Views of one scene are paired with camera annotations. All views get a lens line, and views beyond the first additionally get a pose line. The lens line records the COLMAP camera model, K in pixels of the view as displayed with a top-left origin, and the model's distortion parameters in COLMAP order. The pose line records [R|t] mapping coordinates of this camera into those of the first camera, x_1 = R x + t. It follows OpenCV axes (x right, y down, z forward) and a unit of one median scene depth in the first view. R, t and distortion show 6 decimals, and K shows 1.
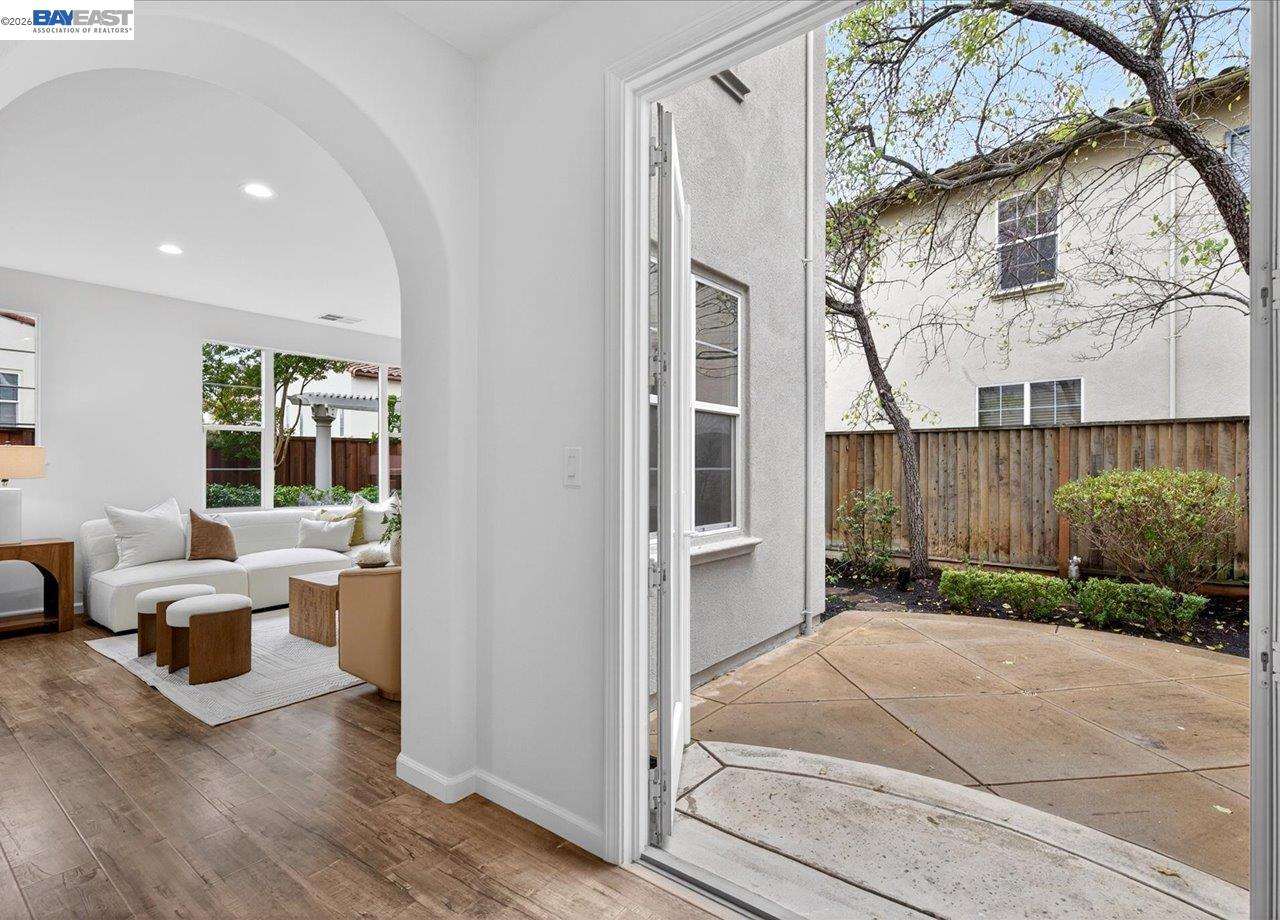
lens RADIAL K [[627.2, 0, 640.0], [0, 627.2, 460.0], [0, 0, 1]] dist [0.033394, -0.000355]
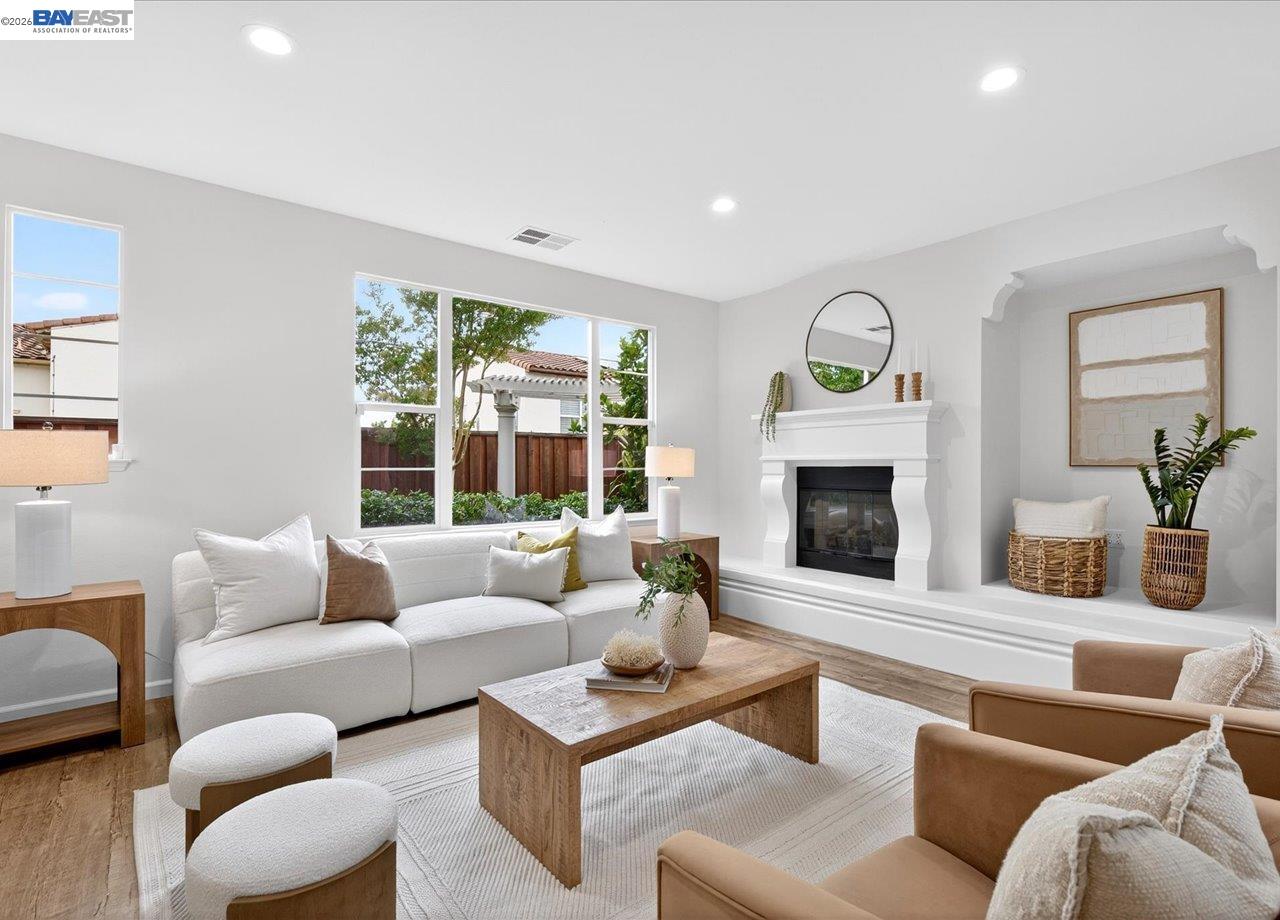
lens RADIAL K [[627.2, 0, 640.0], [0, 627.2, 460.0], [0, 0, 1]] dist [0.033394, -0.000355]
pose [[0.972692, -0.000600, -0.232100, -0.215518], [-0.000545, 0.999988, -0.004868, 0.007547], [0.232100, 0.004861, 0.972680, 0.373641]]
